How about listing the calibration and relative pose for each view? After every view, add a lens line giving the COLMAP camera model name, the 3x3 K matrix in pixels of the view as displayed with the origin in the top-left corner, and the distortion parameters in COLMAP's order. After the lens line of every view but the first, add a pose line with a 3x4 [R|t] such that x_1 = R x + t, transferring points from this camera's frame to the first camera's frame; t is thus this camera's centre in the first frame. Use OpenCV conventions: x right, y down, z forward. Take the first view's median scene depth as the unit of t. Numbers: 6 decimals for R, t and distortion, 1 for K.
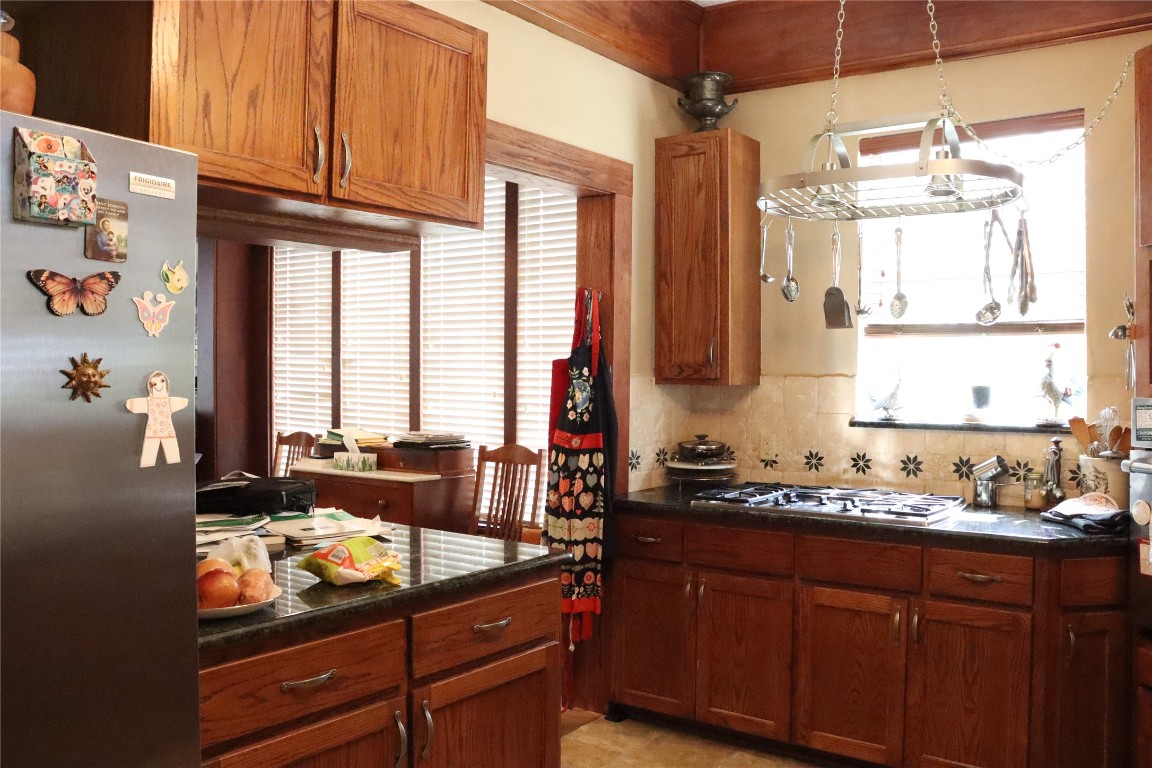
lens RADIAL K [[951.5, 0, 576.0], [0, 951.5, 384.0], [0, 0, 1]] dist [-0.174828, 0.157300]
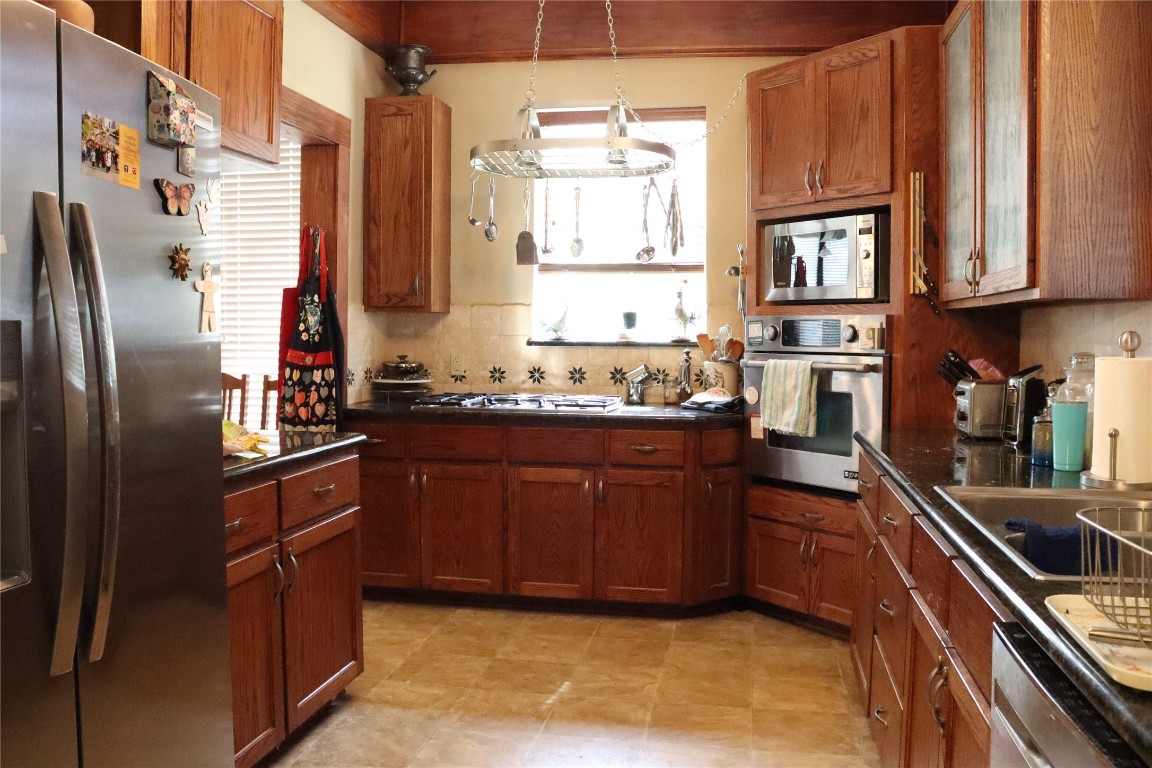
lens RADIAL K [[951.5, 0, 576.0], [0, 951.5, 384.0], [0, 0, 1]] dist [-0.174828, 0.157300]
pose [[0.897733, -0.024299, 0.439868, -0.221196], [0.003421, 0.998832, 0.048195, 0.038853], [-0.440526, -0.041762, 0.896768, -0.168557]]
